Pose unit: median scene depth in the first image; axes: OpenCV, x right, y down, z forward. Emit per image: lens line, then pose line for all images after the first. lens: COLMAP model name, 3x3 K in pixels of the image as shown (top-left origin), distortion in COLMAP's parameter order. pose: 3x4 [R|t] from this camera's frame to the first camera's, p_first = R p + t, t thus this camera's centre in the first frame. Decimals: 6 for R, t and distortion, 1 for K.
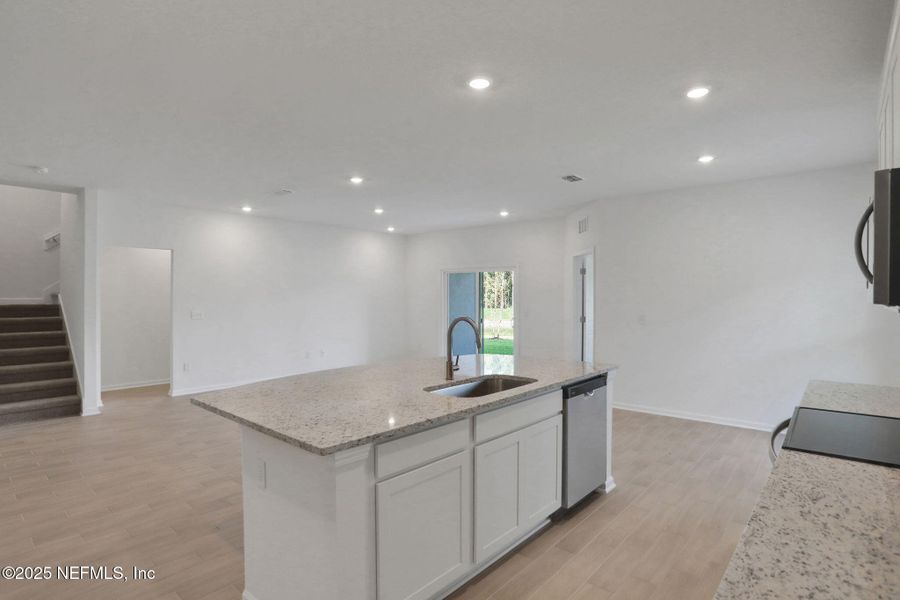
lens RADIAL K [[460.5, 0, 466.7], [0, 460.5, 296.3], [0, 0, 1]] dist [-0.043787, 0.000096]
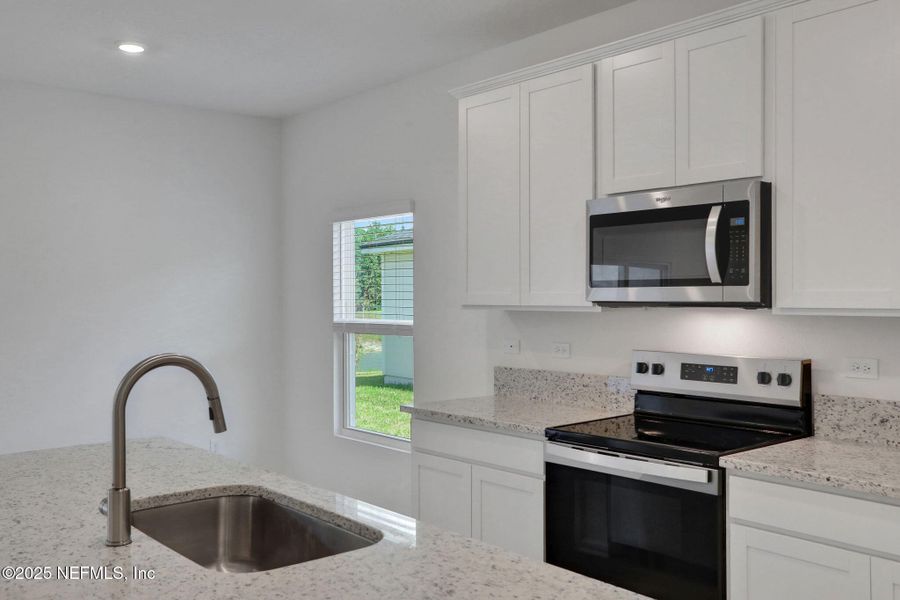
lens RADIAL K [[845.1, 0, 432.8], [0, 845.1, 299.3], [0, 0, 1]] dist [-0.042703, 0.155308]
pose [[0.185211, -0.006792, 0.982675, -0.436044], [0.005651, 0.999967, 0.005847, -0.001058], [-0.982683, 0.004470, 0.185243, 0.473032]]
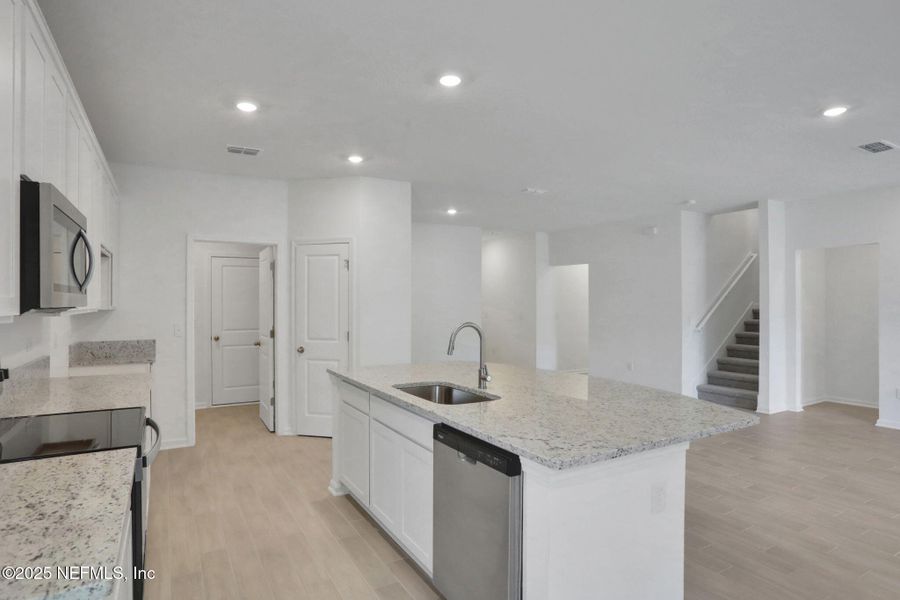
lens RADIAL K [[502.9, 0, 450.0], [0, 502.9, 300.0], [0, 0, 1]] dist [-0.023560, 0.000472]
pose [[-0.334692, -0.001769, -0.942326, 0.678895], [-0.000068, 0.999998, -0.001853, -0.000121], [0.942327, -0.000557, -0.334692, 0.908448]]
